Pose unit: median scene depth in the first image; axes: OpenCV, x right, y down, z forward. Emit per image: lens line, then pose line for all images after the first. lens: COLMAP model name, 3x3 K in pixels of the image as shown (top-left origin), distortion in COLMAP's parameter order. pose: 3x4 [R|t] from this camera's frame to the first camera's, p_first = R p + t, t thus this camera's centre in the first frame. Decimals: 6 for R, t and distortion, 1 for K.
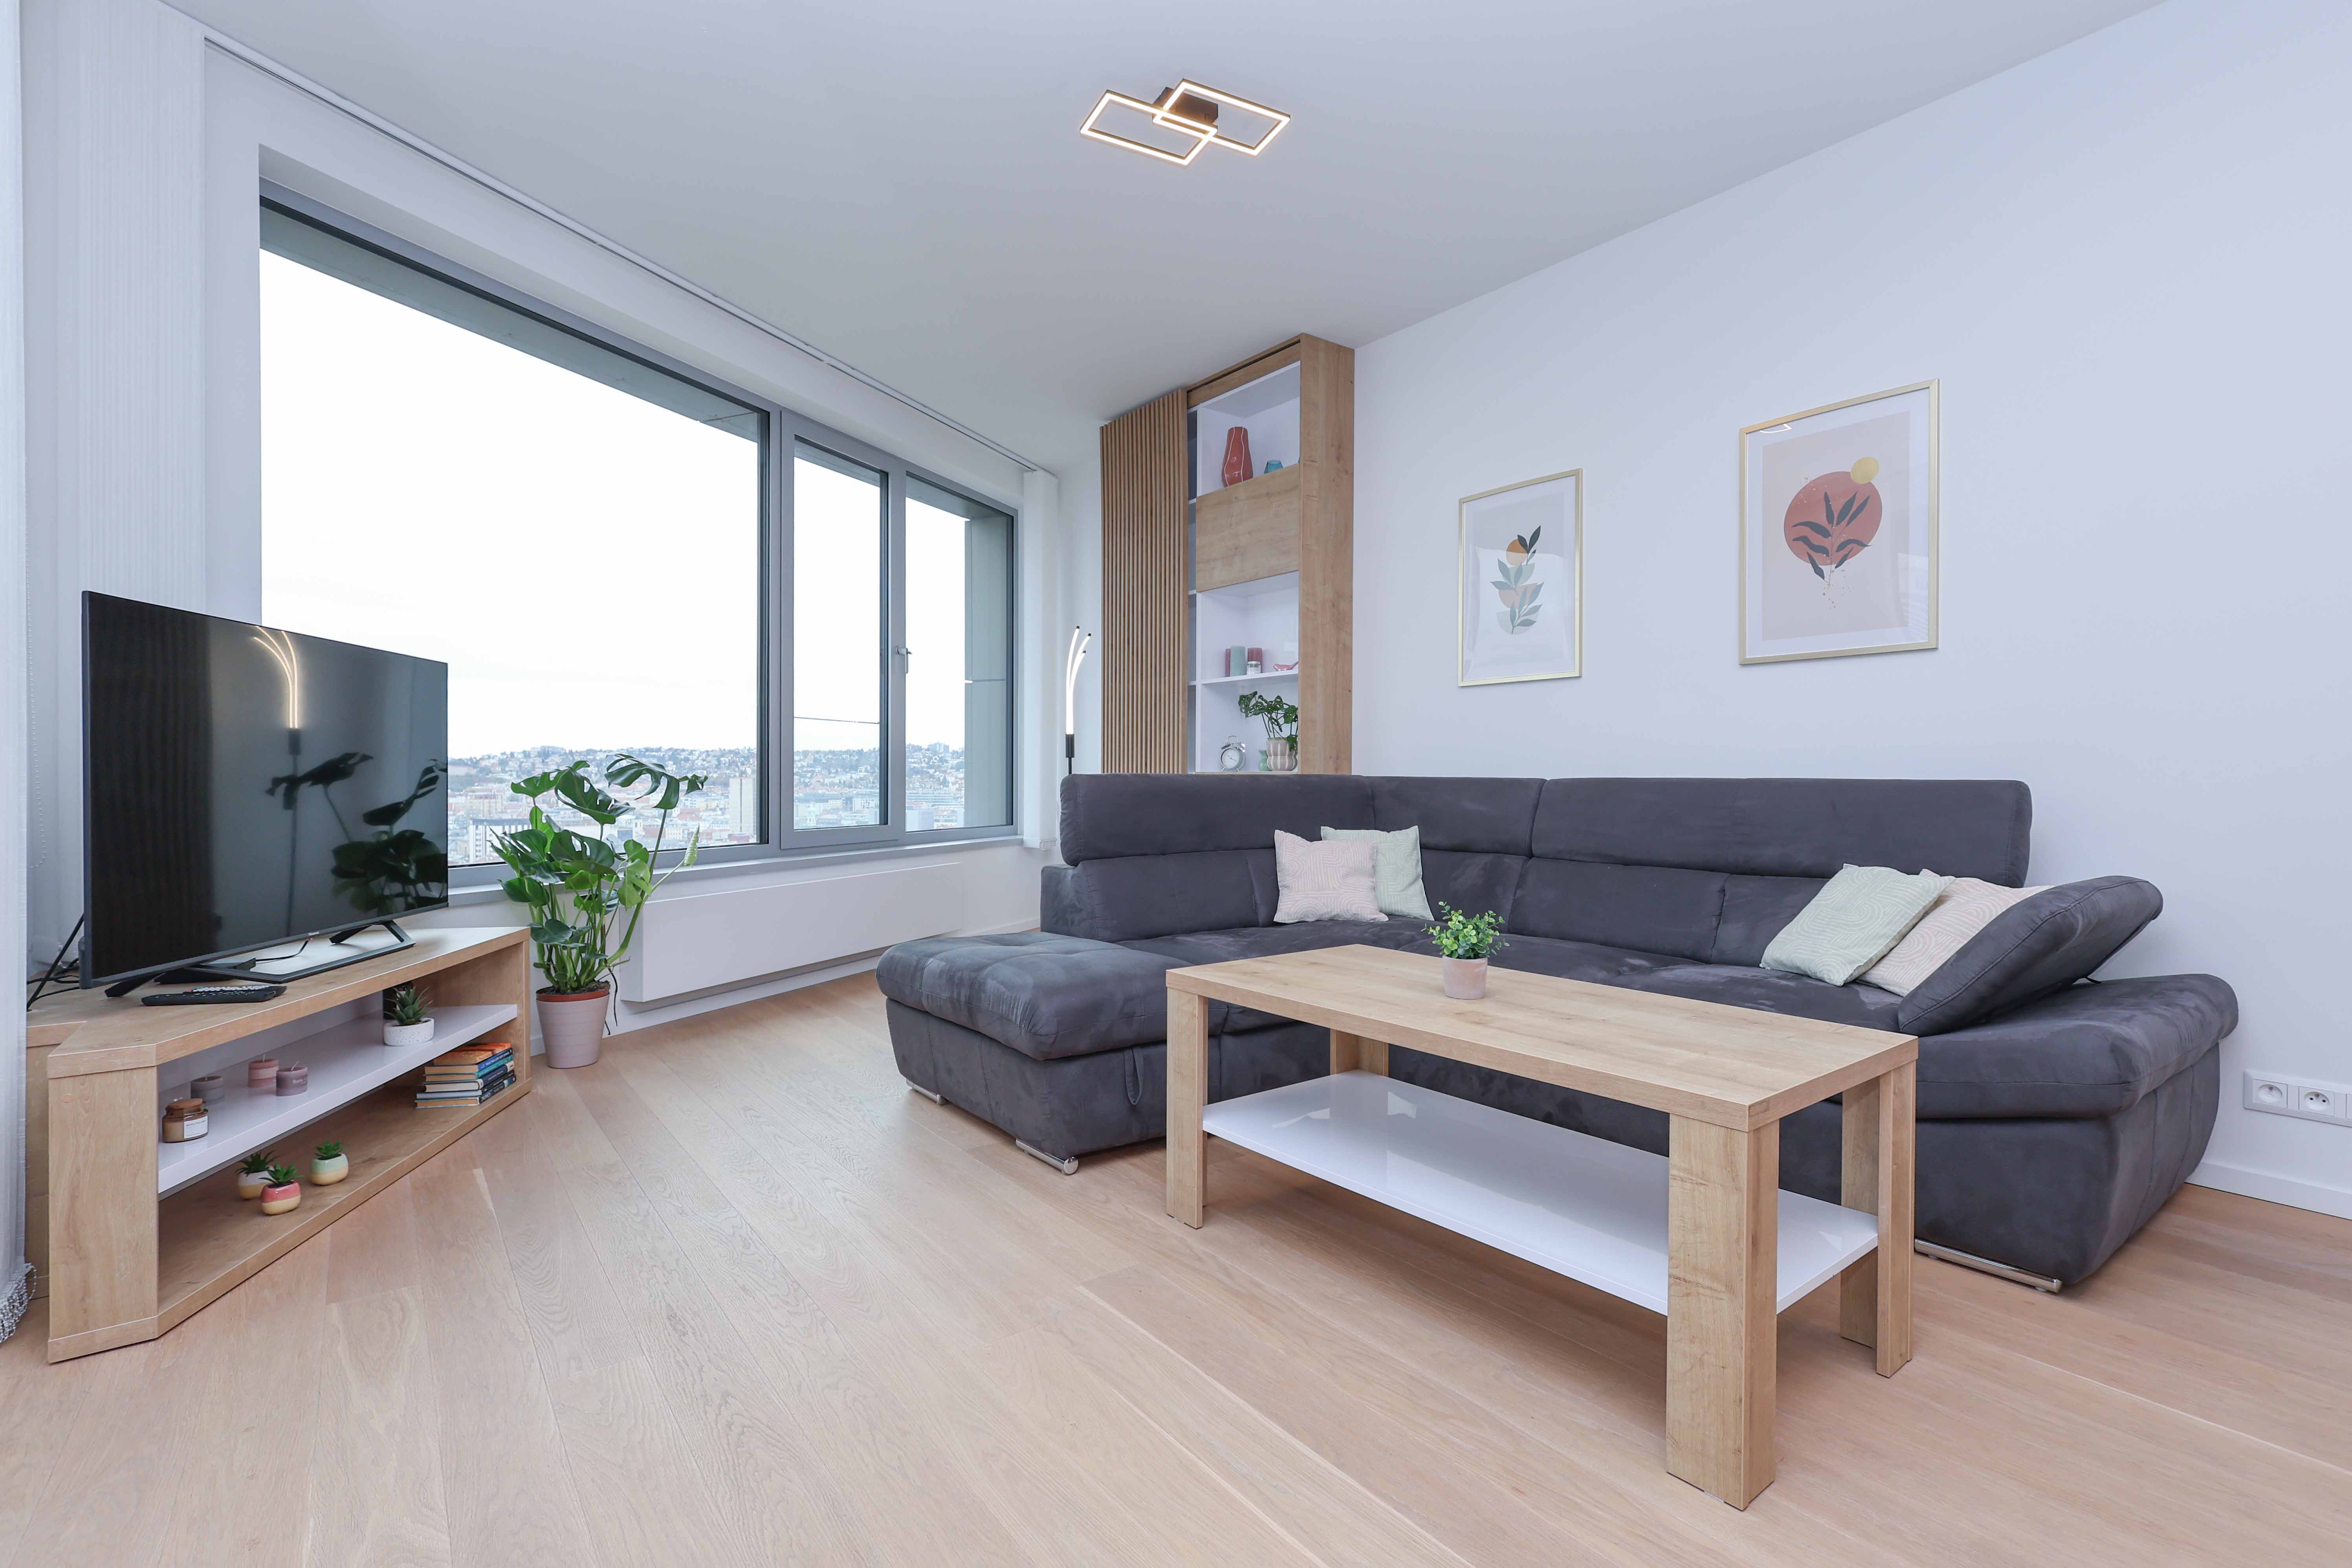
lens RADIAL K [[1085.1, 0, 1184.5], [0, 1085.1, 790.7], [0, 0, 1]] dist [0.001714, -0.000033]
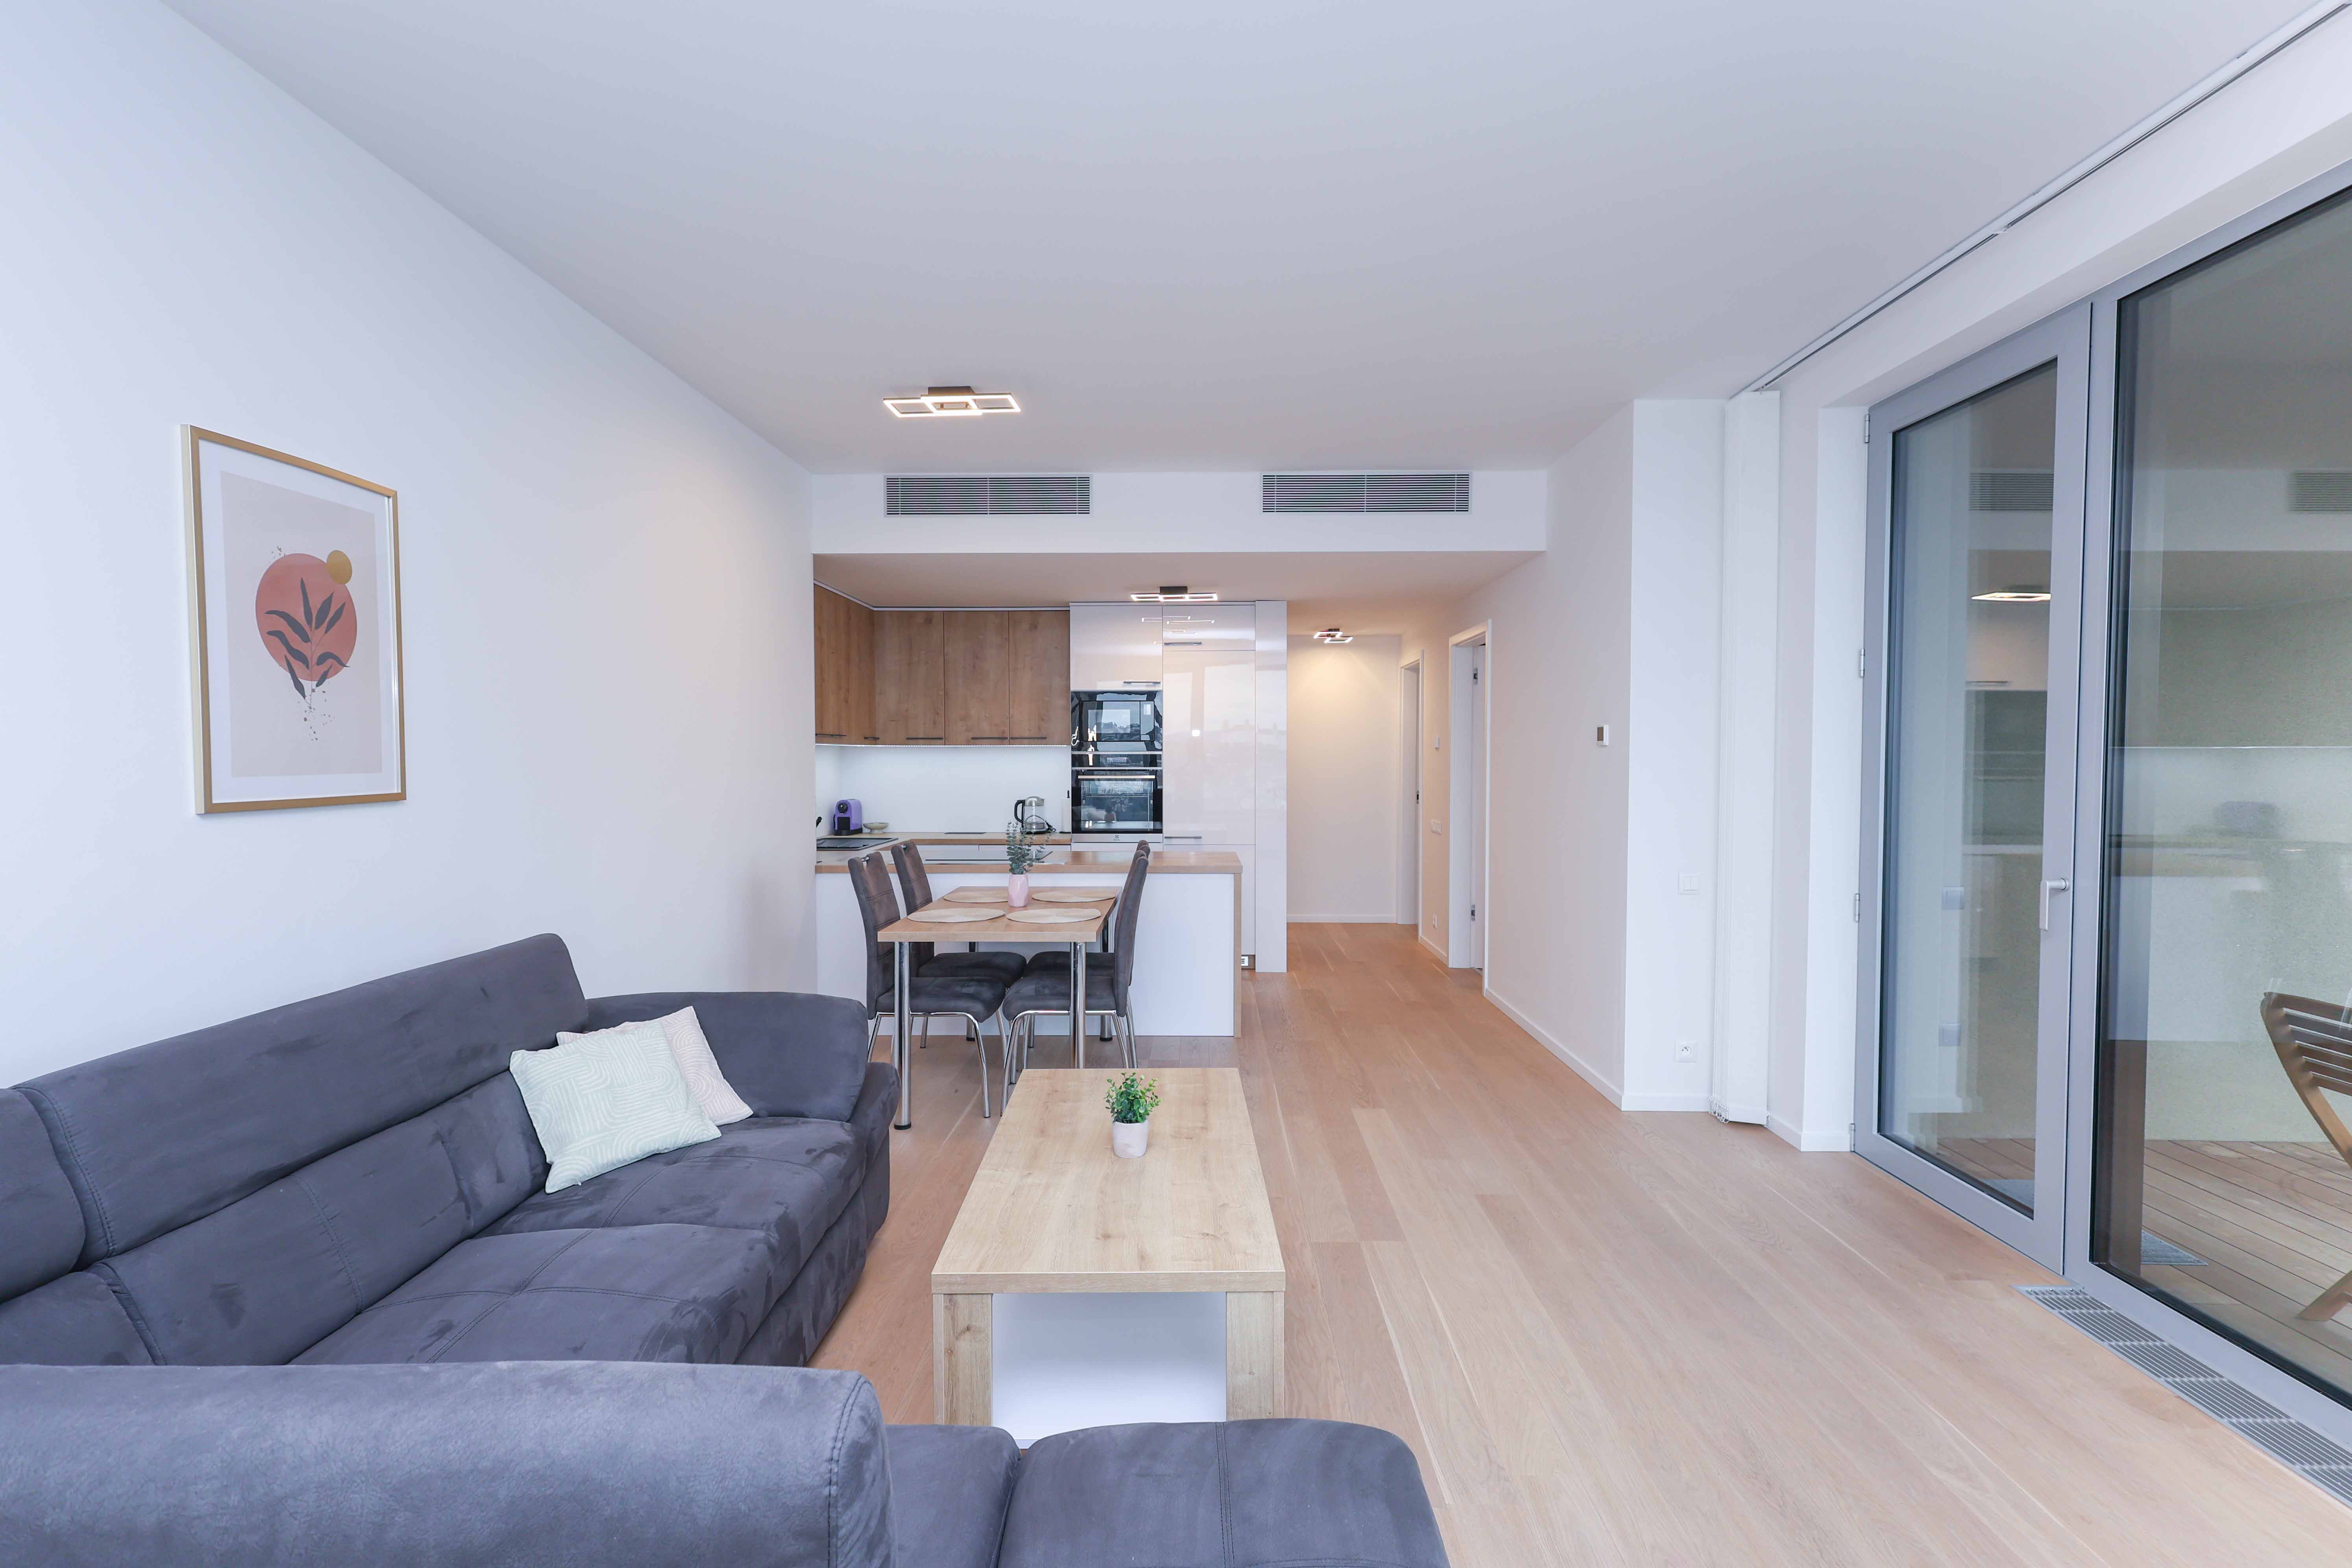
lens RADIAL K [[1085.1, 0, 1184.5], [0, 1085.1, 790.7], [0, 0, 1]] dist [0.001714, -0.000033]
pose [[-0.788751, -0.023026, 0.614282, -0.289415], [0.006533, 0.998928, 0.045833, -0.146506], [-0.614679, 0.040164, -0.787754, 1.090590]]
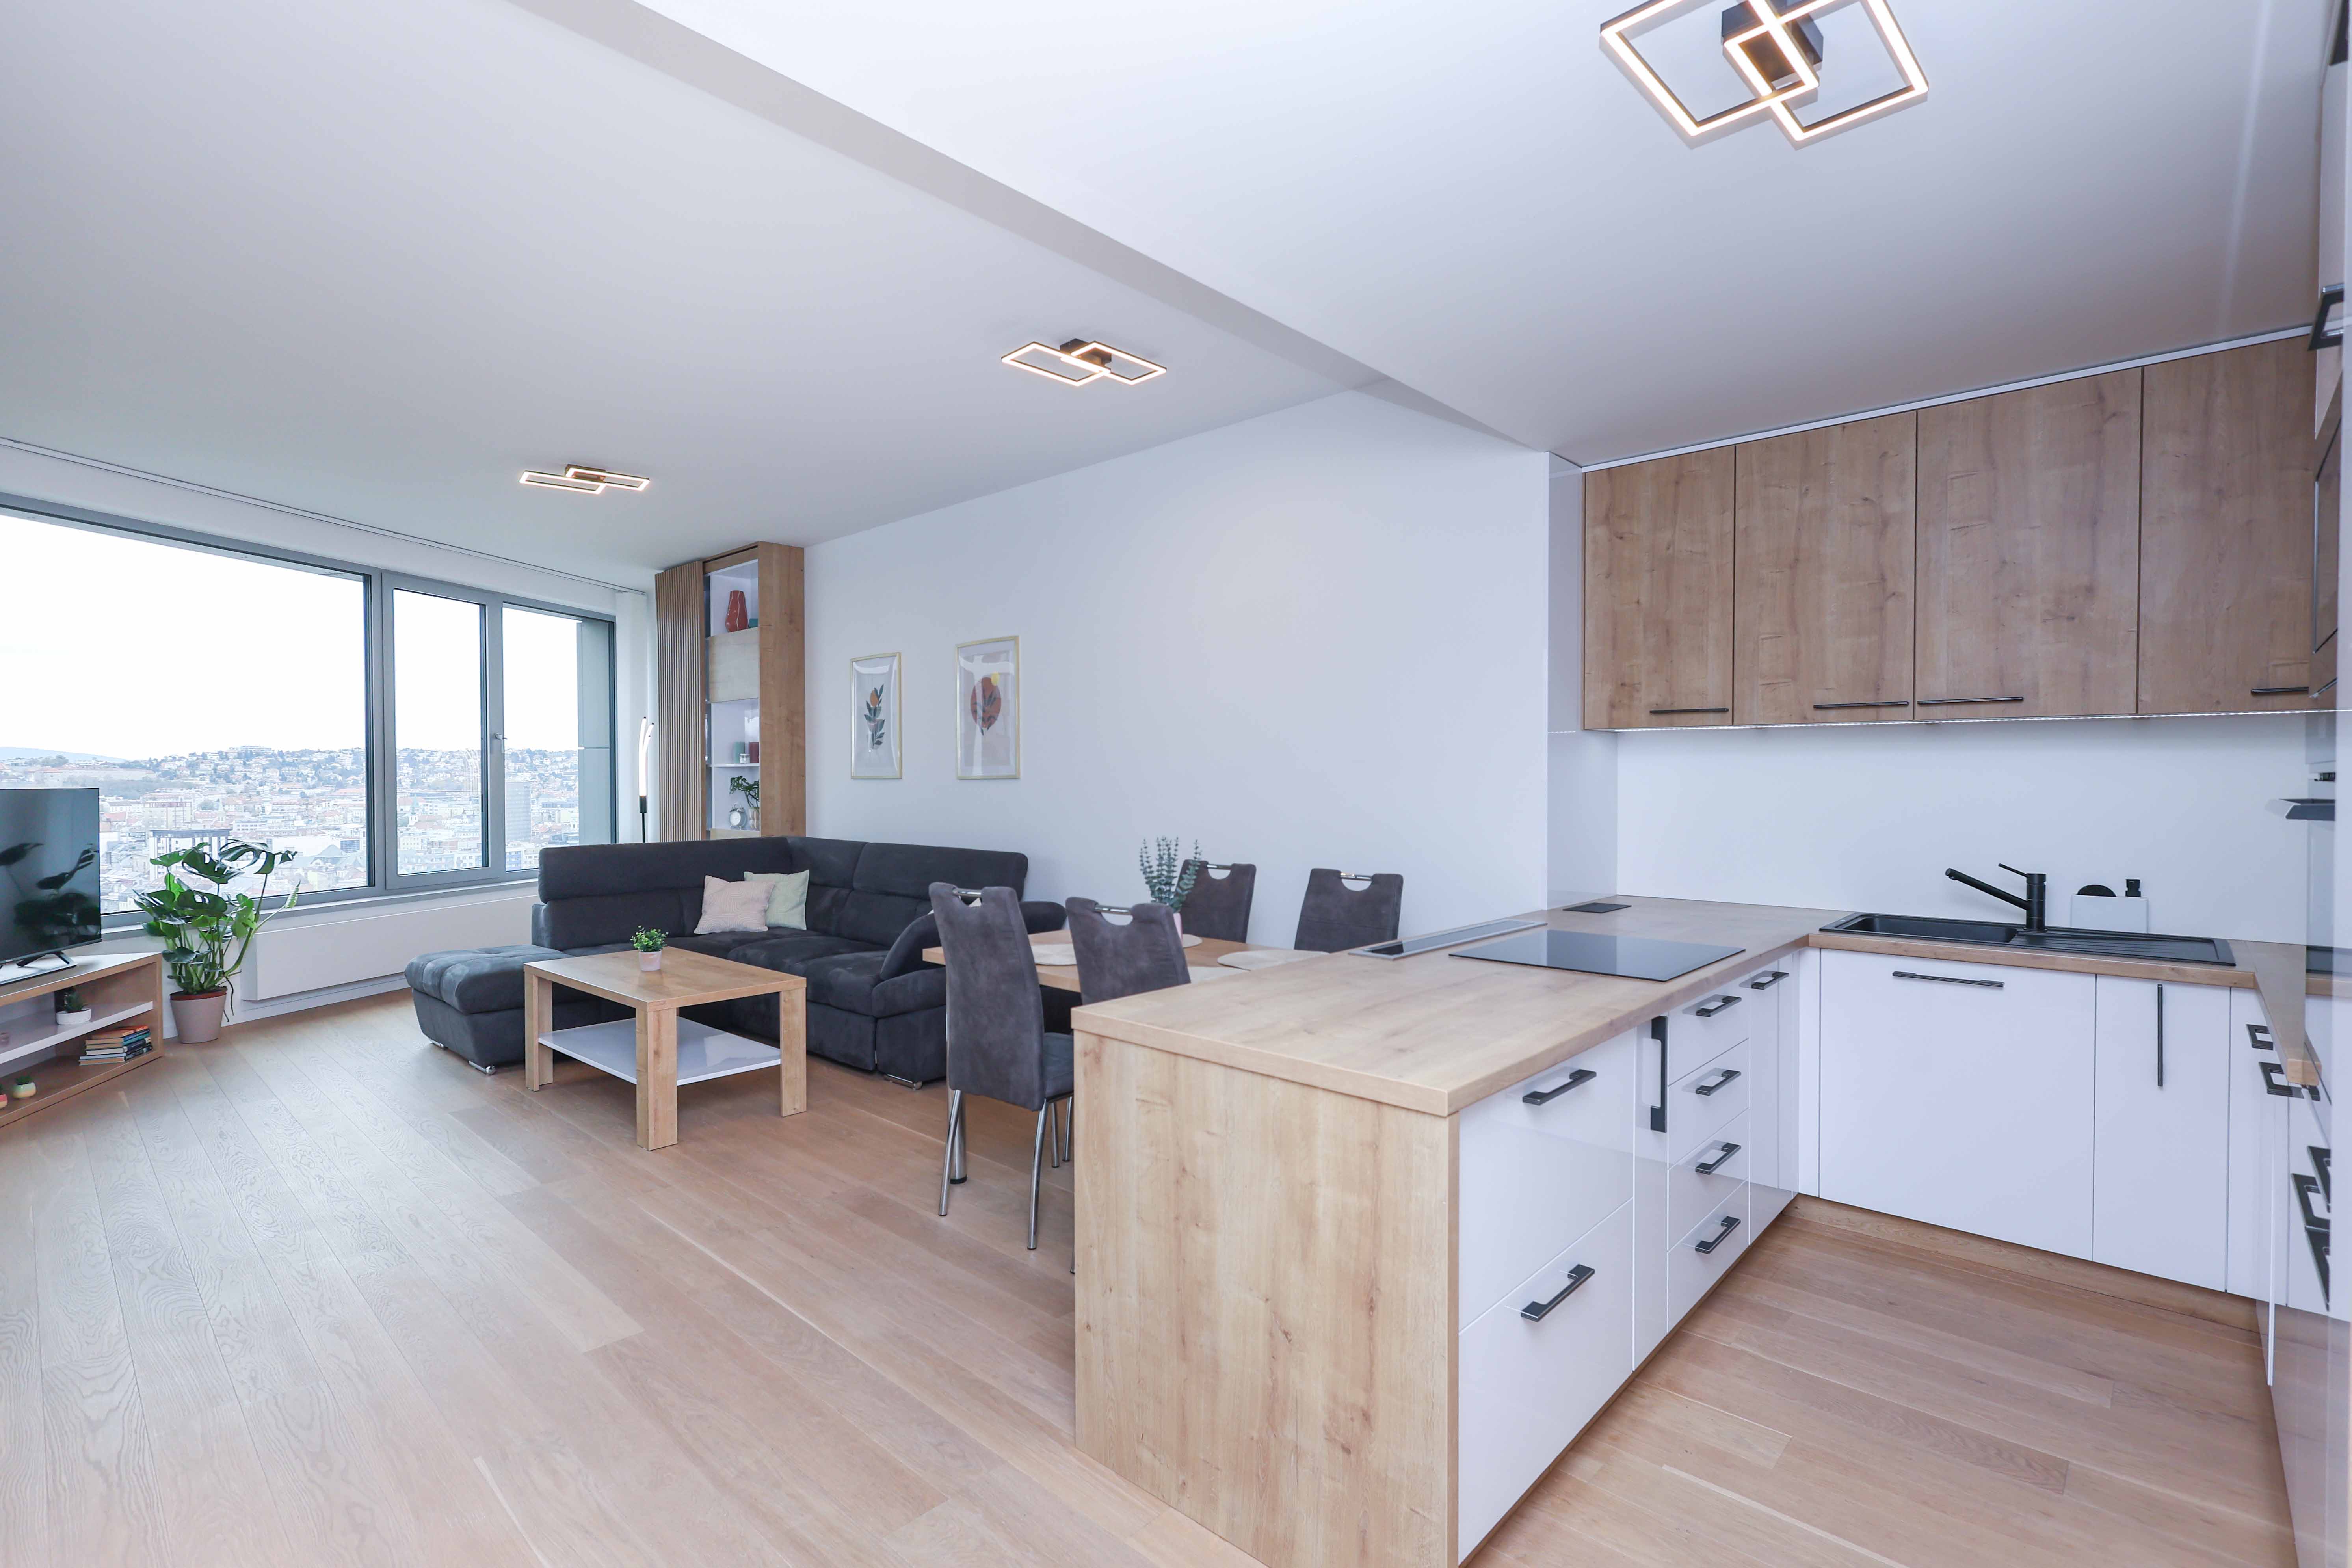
lens RADIAL K [[1121.3, 0, 1214.4], [0, 1121.3, 789.8], [0, 0, 1]] dist [0.002690, 0.000694]
pose [[0.984602, -0.008458, 0.174605, 0.575445], [0.007829, 0.999960, 0.004289, -0.098243], [-0.174635, -0.002856, 0.984629, -0.813783]]
